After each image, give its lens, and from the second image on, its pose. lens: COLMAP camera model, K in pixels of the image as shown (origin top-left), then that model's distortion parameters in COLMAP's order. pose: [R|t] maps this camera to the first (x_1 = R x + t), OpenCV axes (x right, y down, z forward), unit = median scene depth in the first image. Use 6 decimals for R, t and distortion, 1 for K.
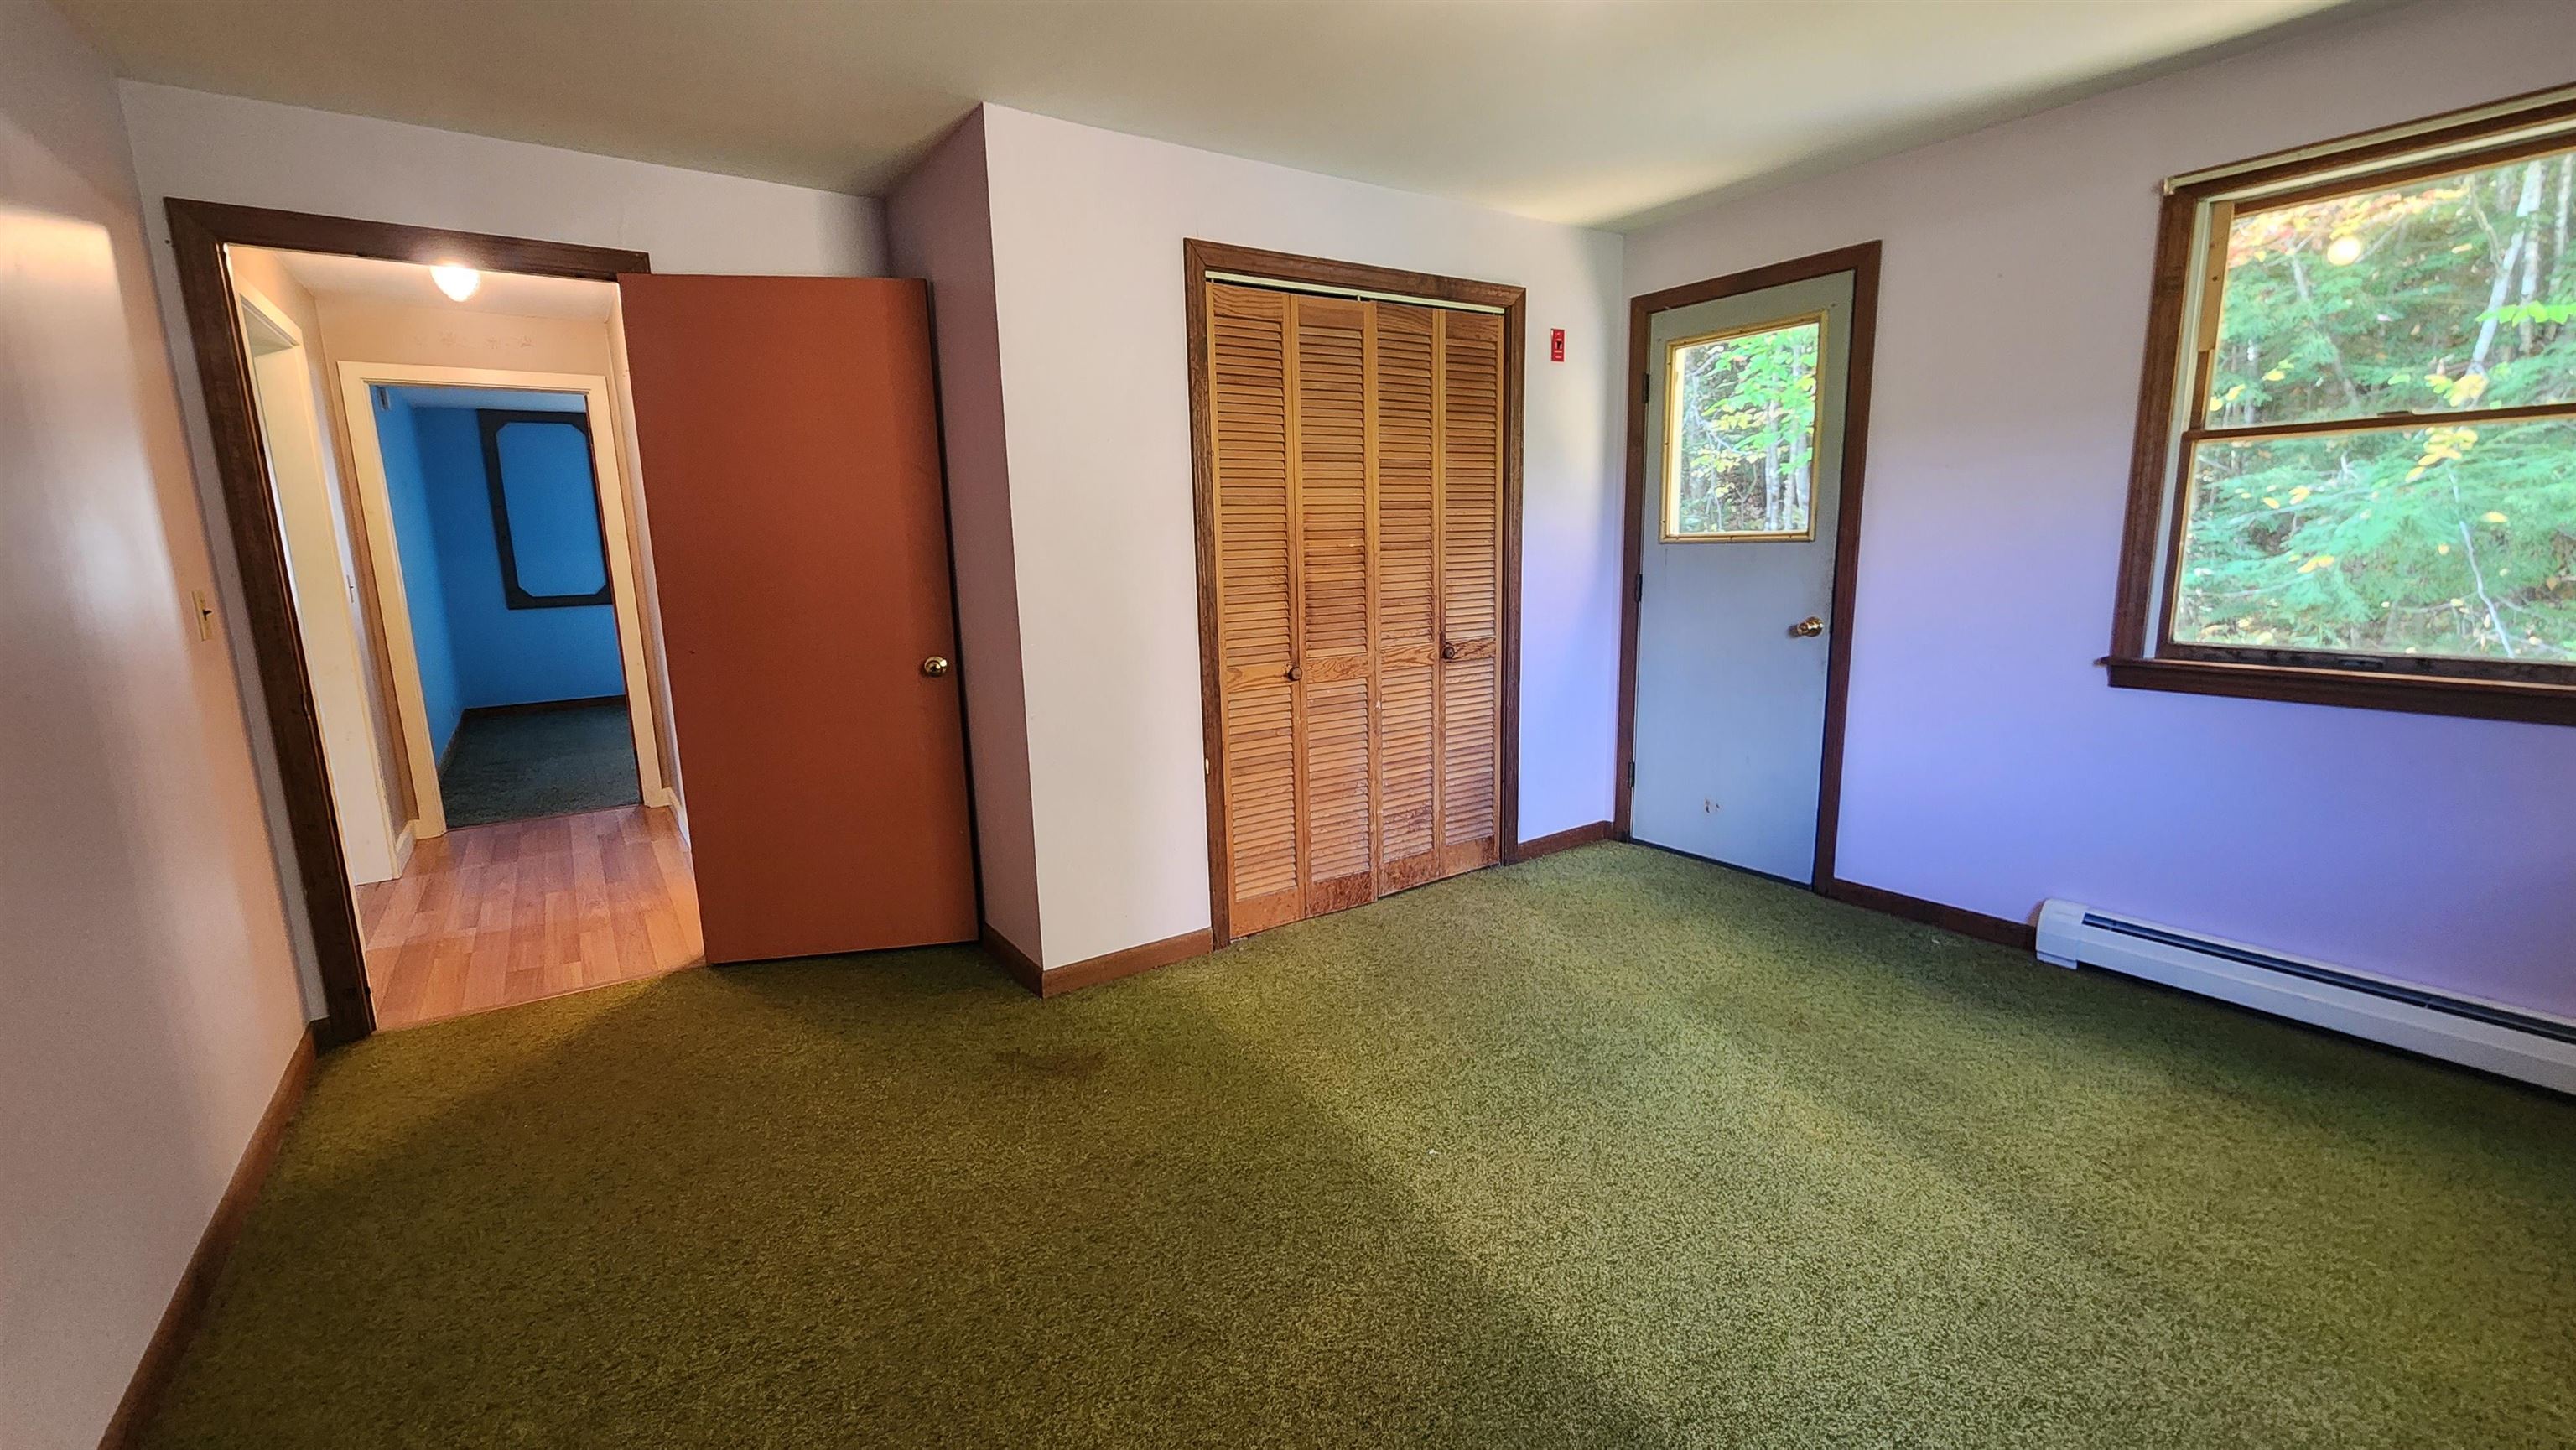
lens RADIAL K [[1059.6, 0, 1301.0], [0, 1059.6, 728.6], [0, 0, 1]] dist [-0.001199, 0.000033]
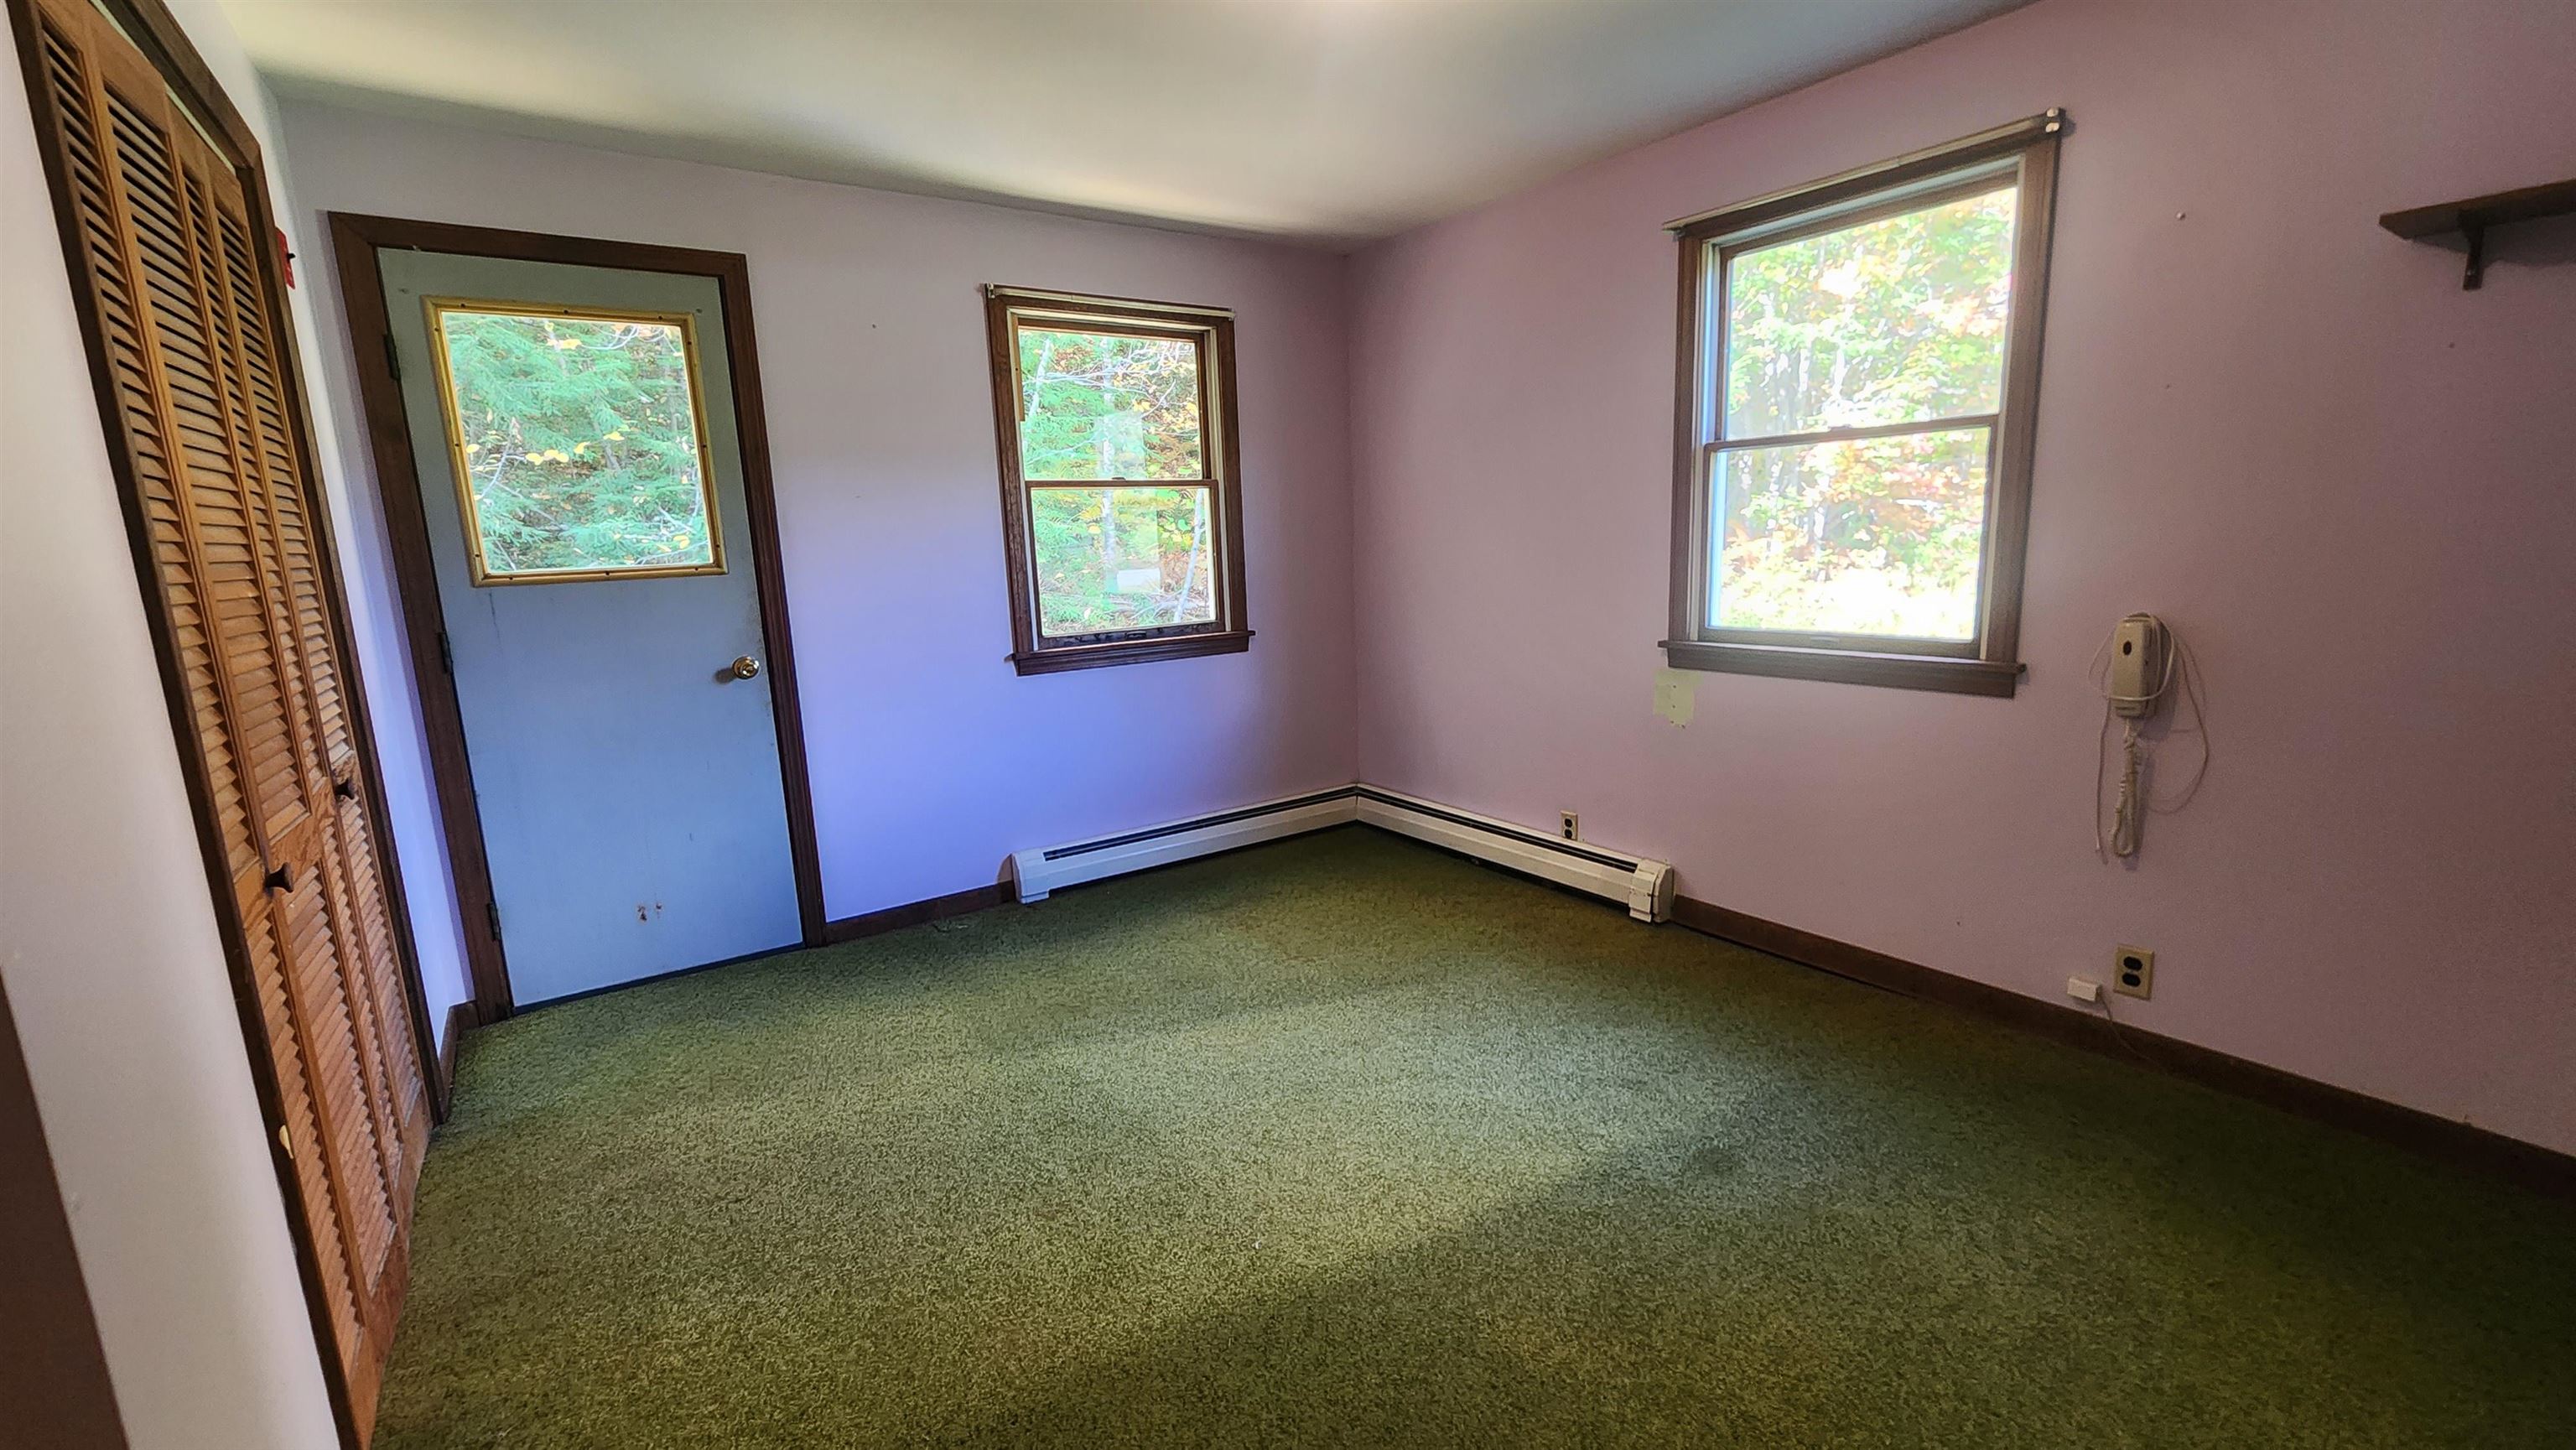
lens RADIAL K [[1059.6, 0, 1290.1], [0, 1059.6, 729.0], [0, 0, 1]] dist [-0.001199, 0.000033]
pose [[-0.001517, -0.159596, 0.987181, -0.478909], [0.214078, 0.964244, 0.156217, -0.101088], [-0.976815, 0.211571, 0.032703, 0.610188]]
